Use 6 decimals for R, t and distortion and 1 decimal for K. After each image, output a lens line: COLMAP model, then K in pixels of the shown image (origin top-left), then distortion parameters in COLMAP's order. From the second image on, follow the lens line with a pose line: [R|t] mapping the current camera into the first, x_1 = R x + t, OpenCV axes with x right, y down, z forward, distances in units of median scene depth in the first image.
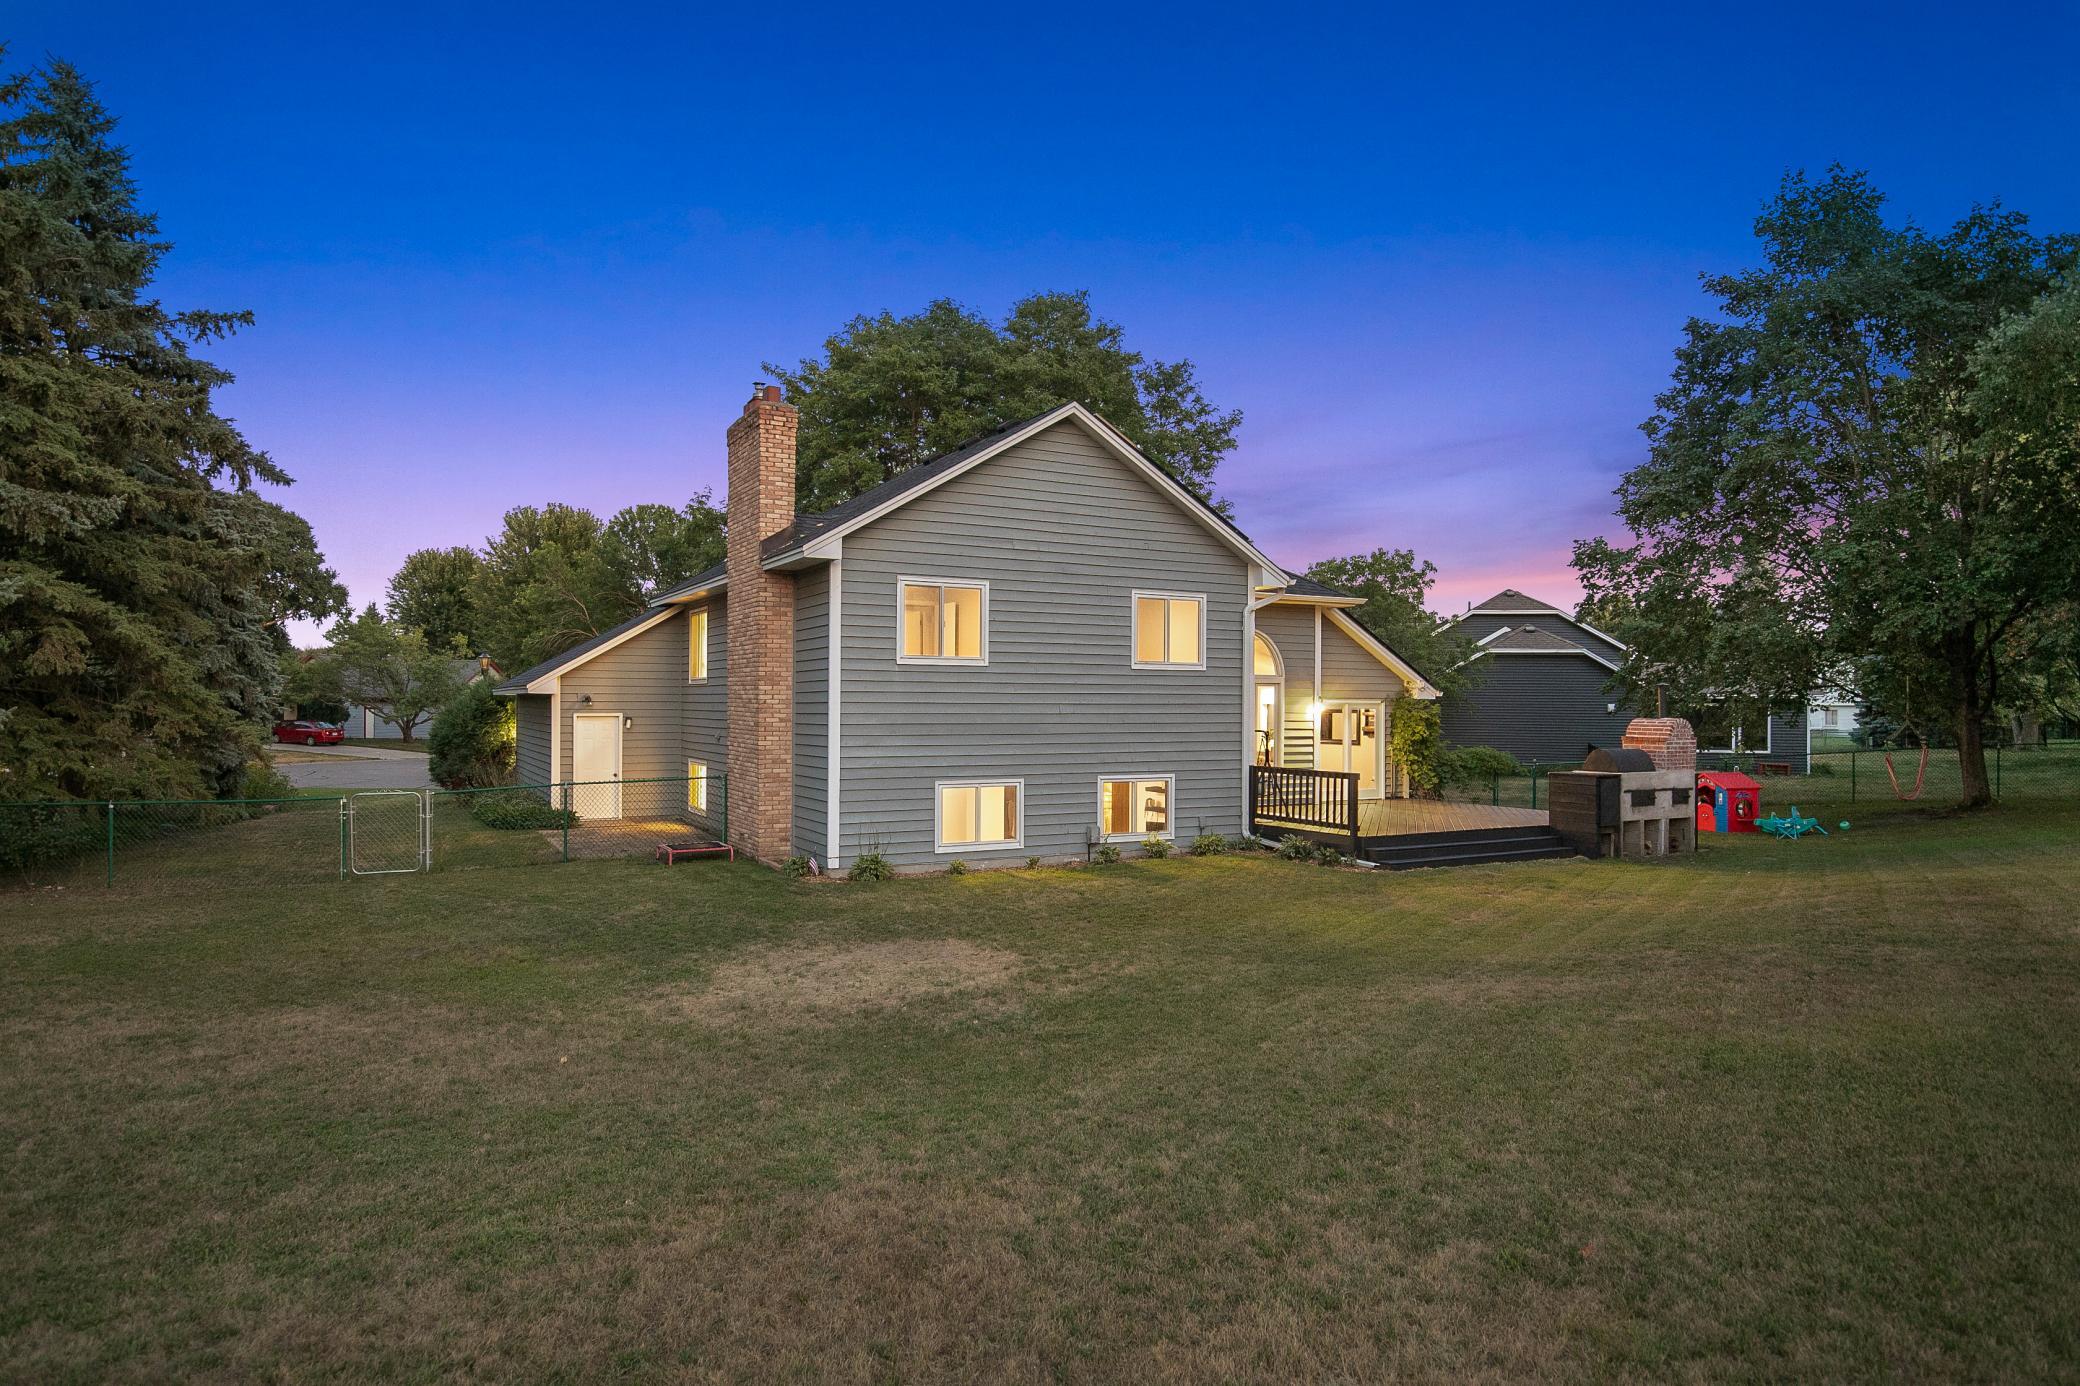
lens RADIAL K [[1223.7, 0, 1039.1], [0, 1223.7, 699.8], [0, 0, 1]] dist [-0.004117, 0.000970]
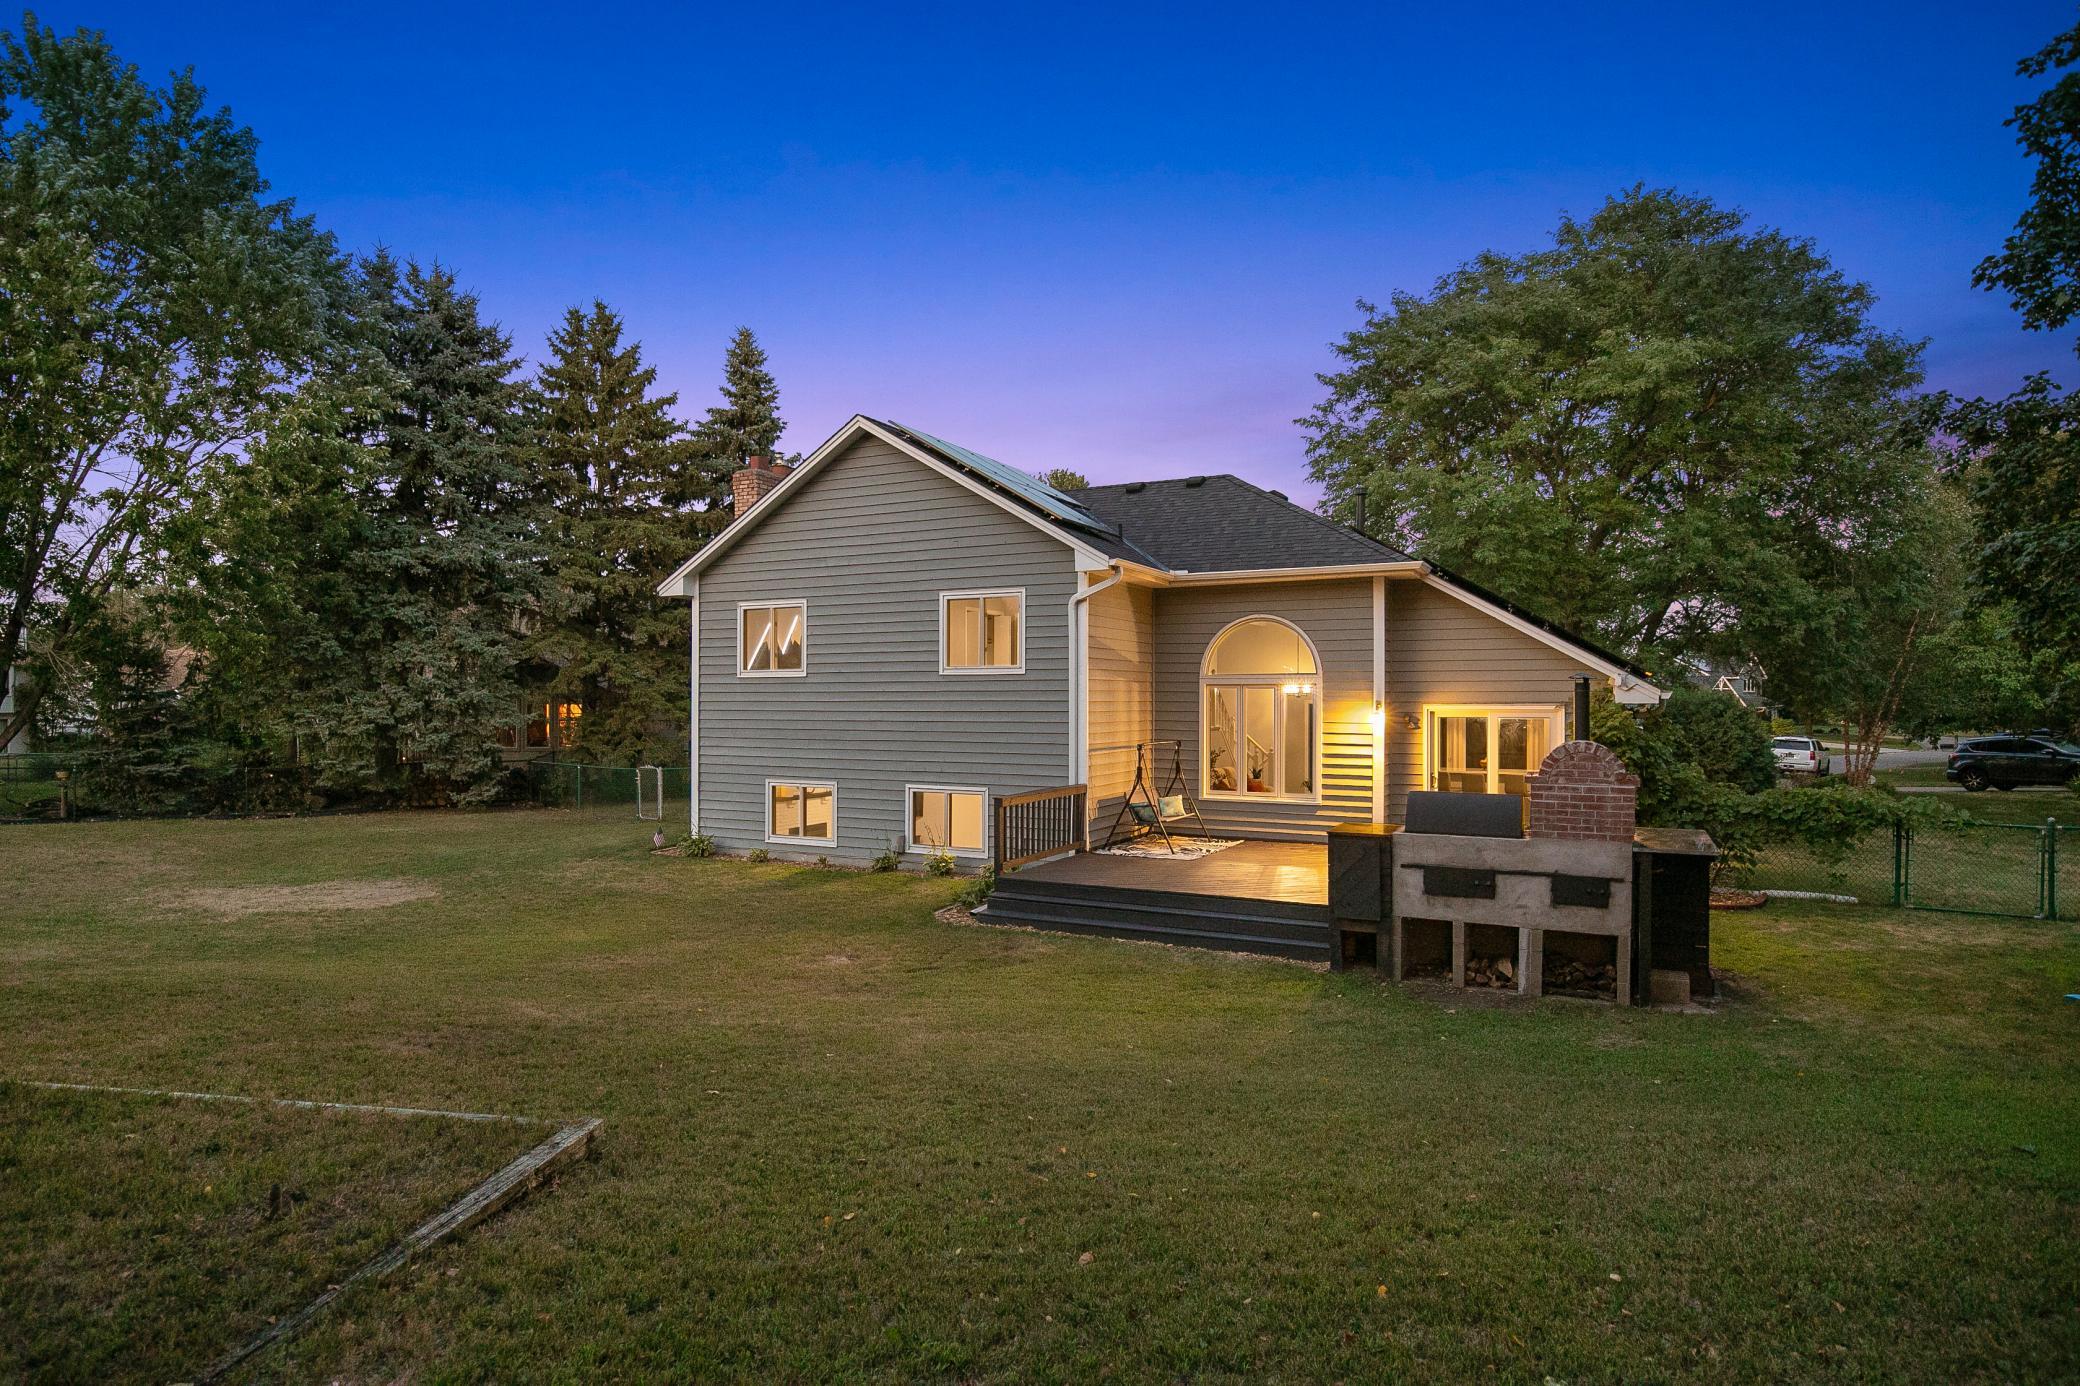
lens RADIAL K [[1118.2, 0, 1042.4], [0, 1118.2, 697.8], [0, 0, 1]] dist [-0.015669, 0.000269]
pose [[0.555285, -0.008122, -0.831620, 0.789020], [0.004737, 0.999967, -0.006602, -0.001164], [0.831646, -0.000274, 0.555305, 0.546144]]
